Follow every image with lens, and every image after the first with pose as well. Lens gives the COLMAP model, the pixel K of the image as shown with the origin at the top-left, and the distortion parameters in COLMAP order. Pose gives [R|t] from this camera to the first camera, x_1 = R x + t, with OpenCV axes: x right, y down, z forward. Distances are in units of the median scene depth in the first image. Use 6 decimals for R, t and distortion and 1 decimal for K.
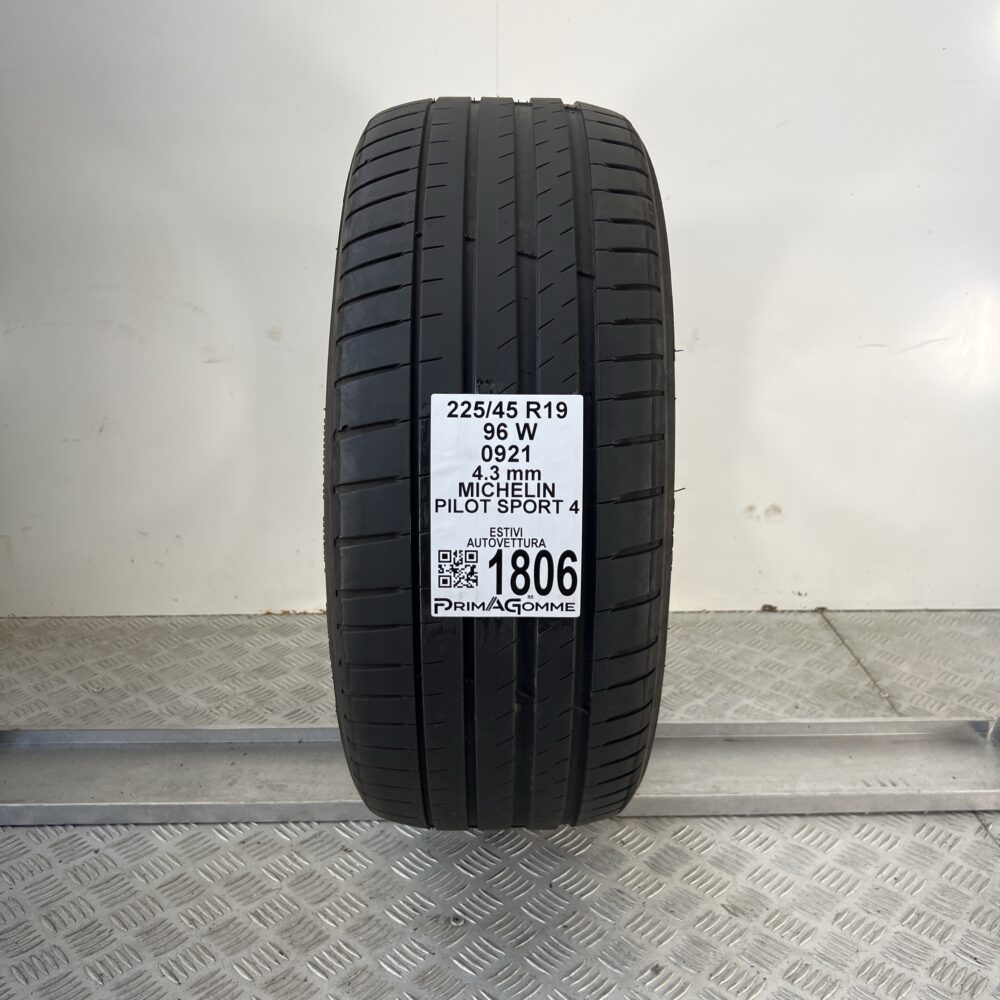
lens RADIAL K [[1889.1, 0, 500.0], [0, 1889.1, 500.0], [0, 0, 1]] dist [0.467913, 0.024412]
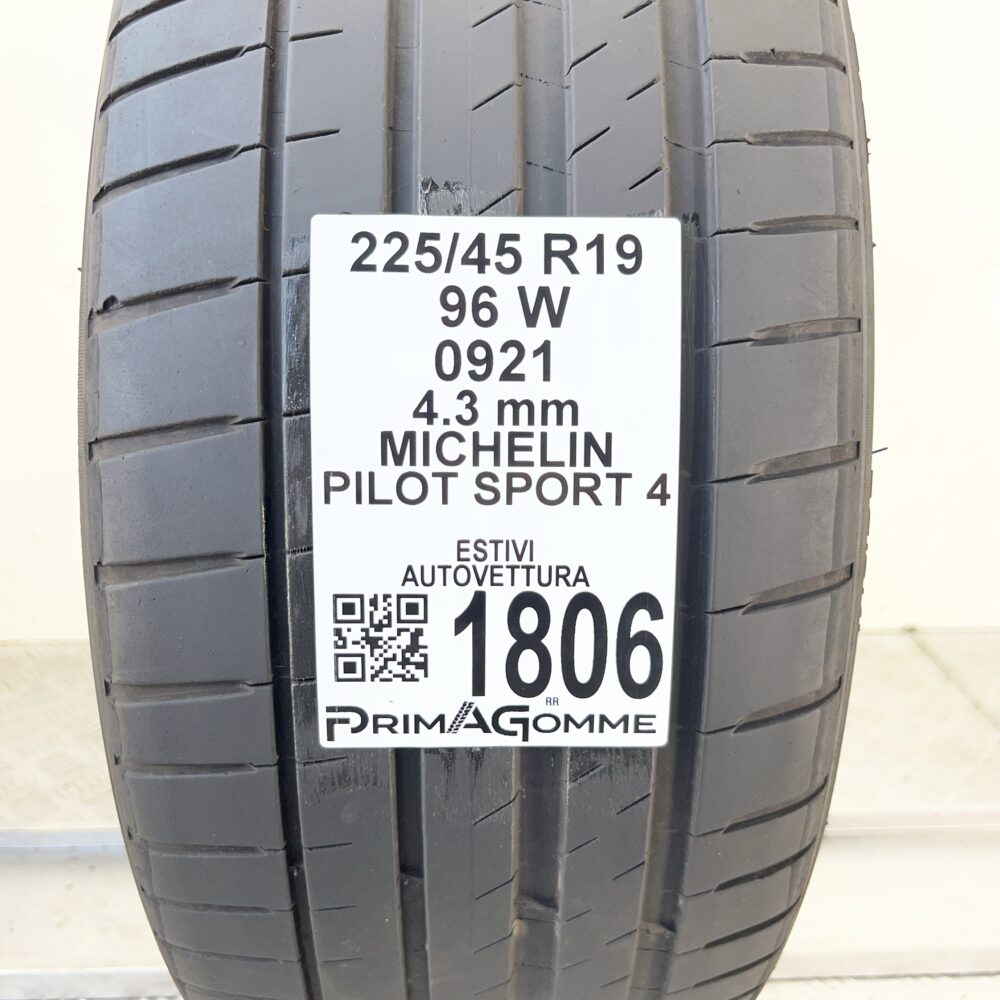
lens RADIAL K [[1889.1, 0, 500.0], [0, 1889.1, 500.0], [0, 0, 1]] dist [0.467913, 0.024412]
pose [[0.999927, -0.003250, 0.011665, -0.000493], [0.003168, 0.999970, 0.007042, 0.002879], [-0.011688, -0.007004, 0.999907, 0.578704]]
